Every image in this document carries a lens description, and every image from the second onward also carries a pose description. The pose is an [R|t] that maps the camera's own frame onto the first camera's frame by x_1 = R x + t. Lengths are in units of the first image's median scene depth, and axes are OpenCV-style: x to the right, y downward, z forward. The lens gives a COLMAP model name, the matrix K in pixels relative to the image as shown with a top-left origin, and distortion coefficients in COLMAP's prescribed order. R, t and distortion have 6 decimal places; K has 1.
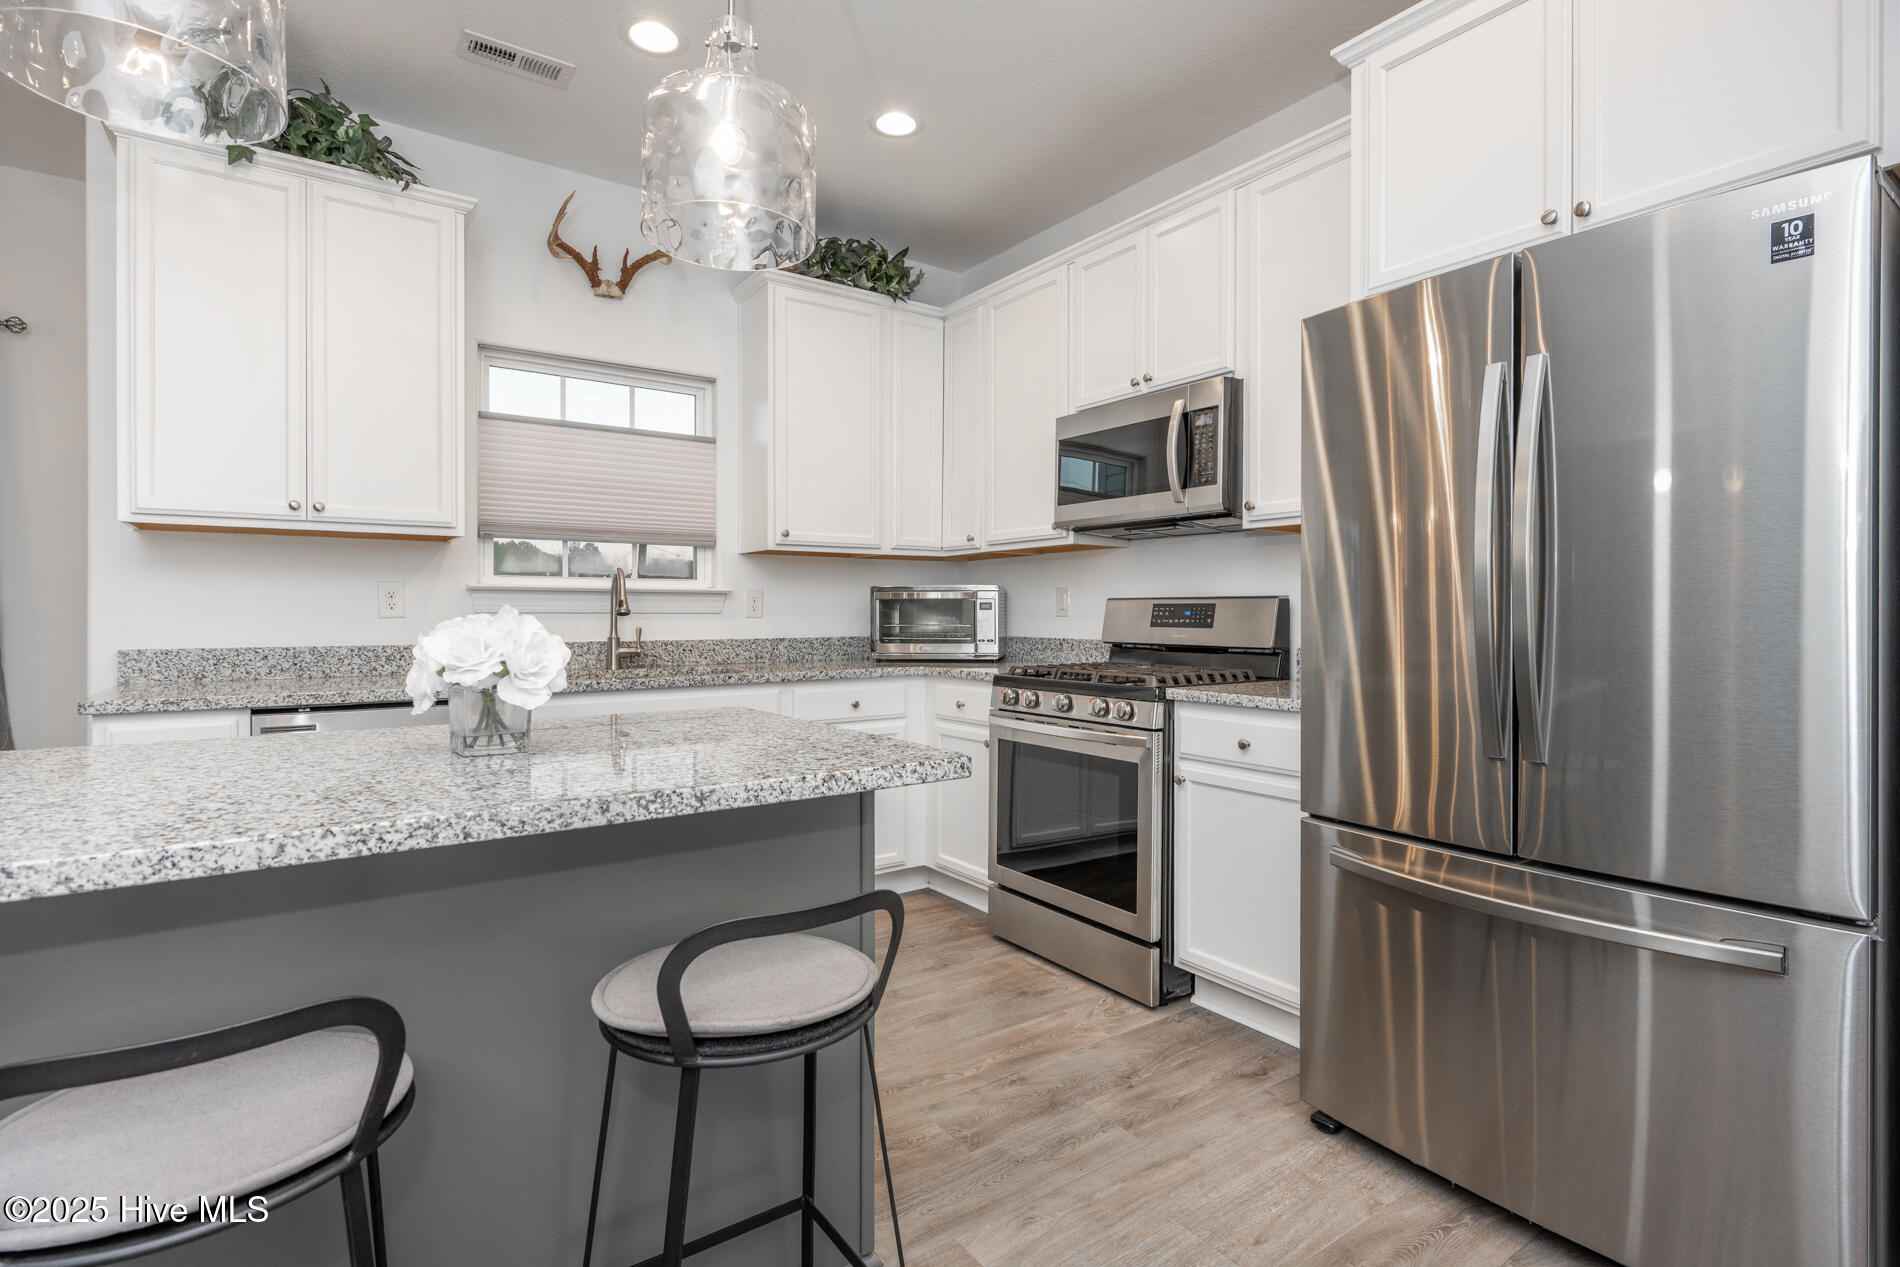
lens RADIAL K [[920.5, 0, 951.2], [0, 920.5, 625.6], [0, 0, 1]] dist [-0.001016, -0.000012]
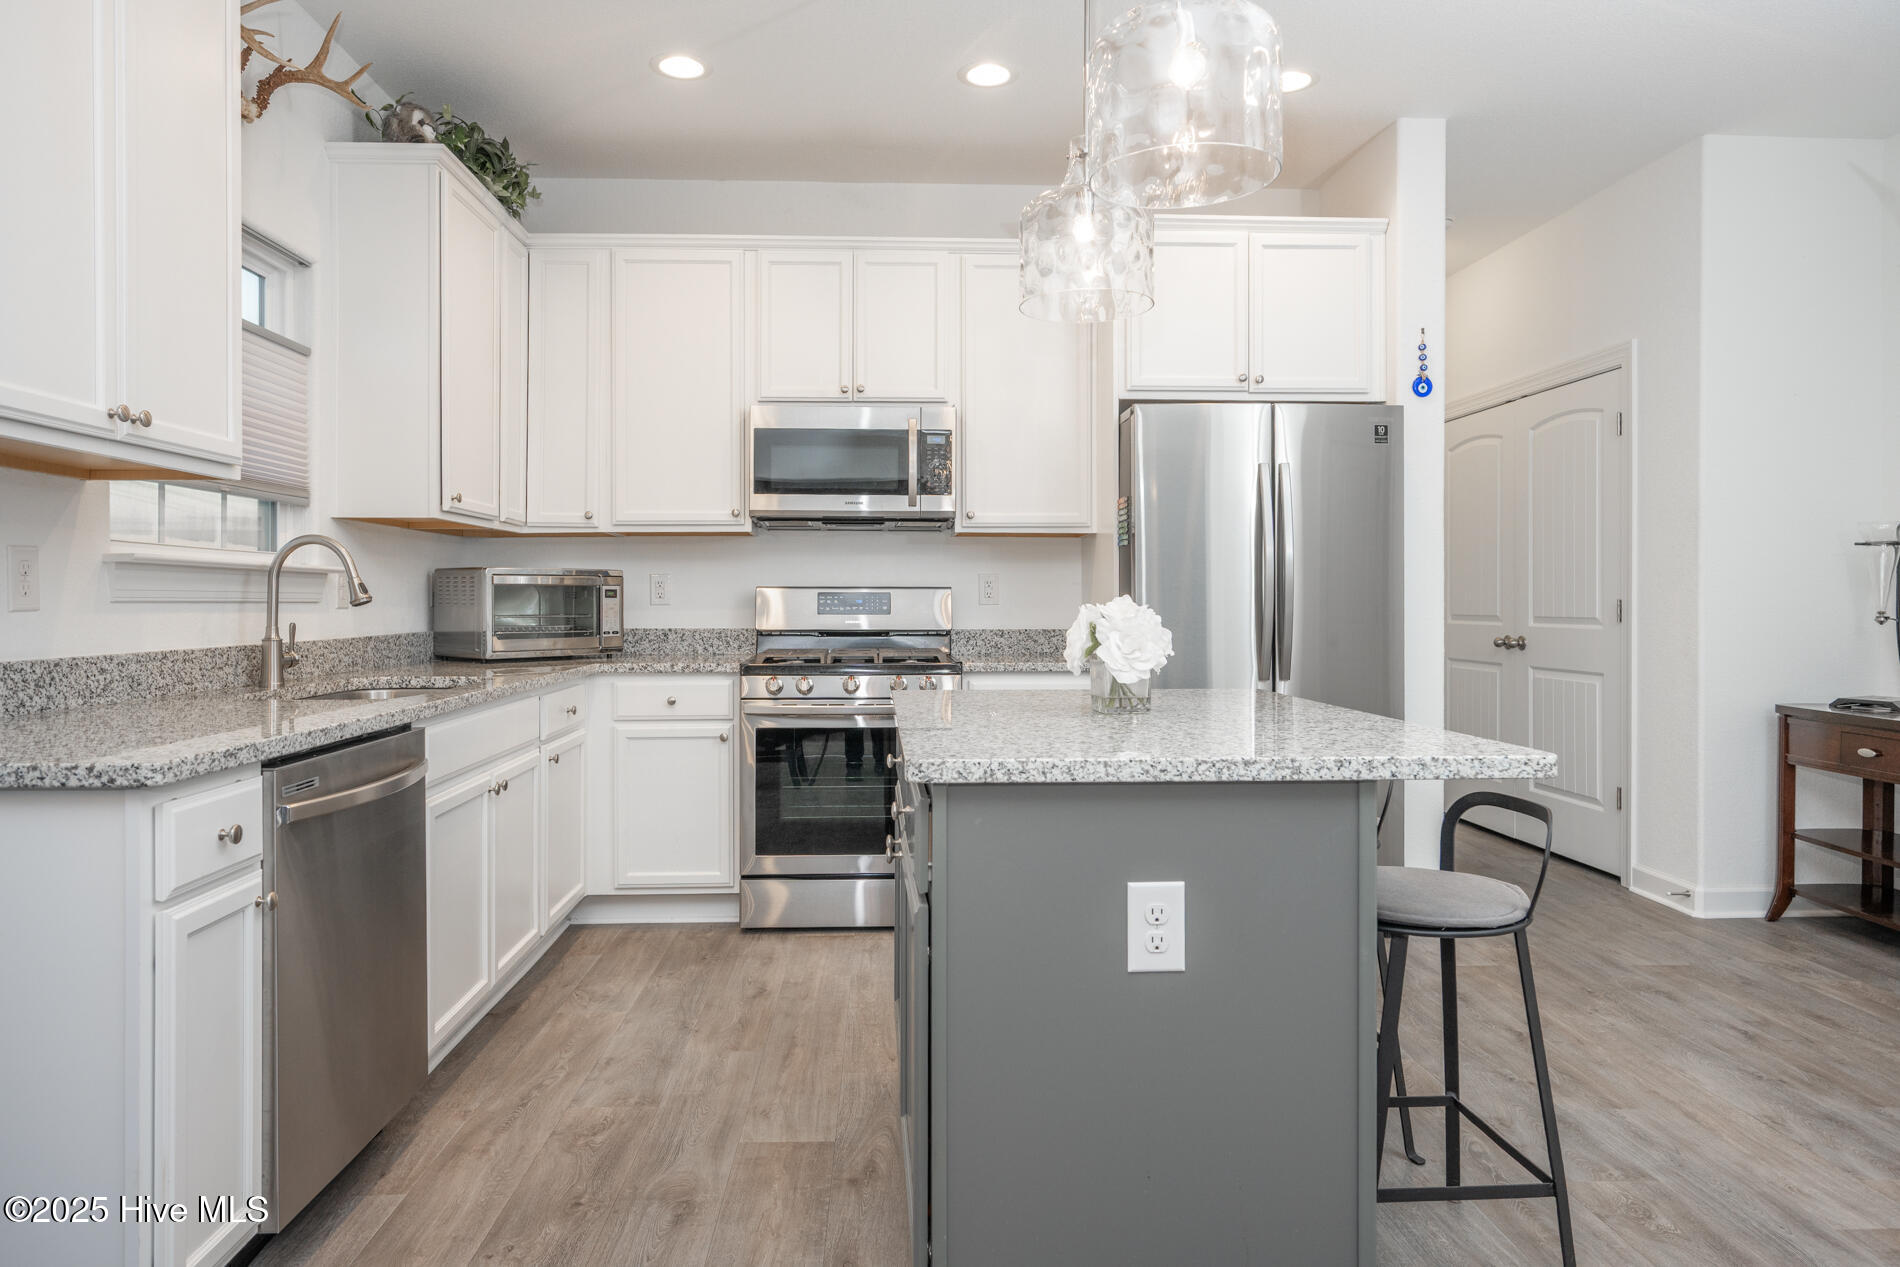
lens RADIAL K [[1174.6, 0, 949.0], [0, 1174.6, 617.3], [0, 0, 1]] dist [0.001252, -0.000262]
pose [[0.530360, -0.012050, 0.847687, -0.873656], [0.012712, 0.999900, 0.006260, -0.001535], [-0.847677, 0.007456, 0.530460, 0.149660]]
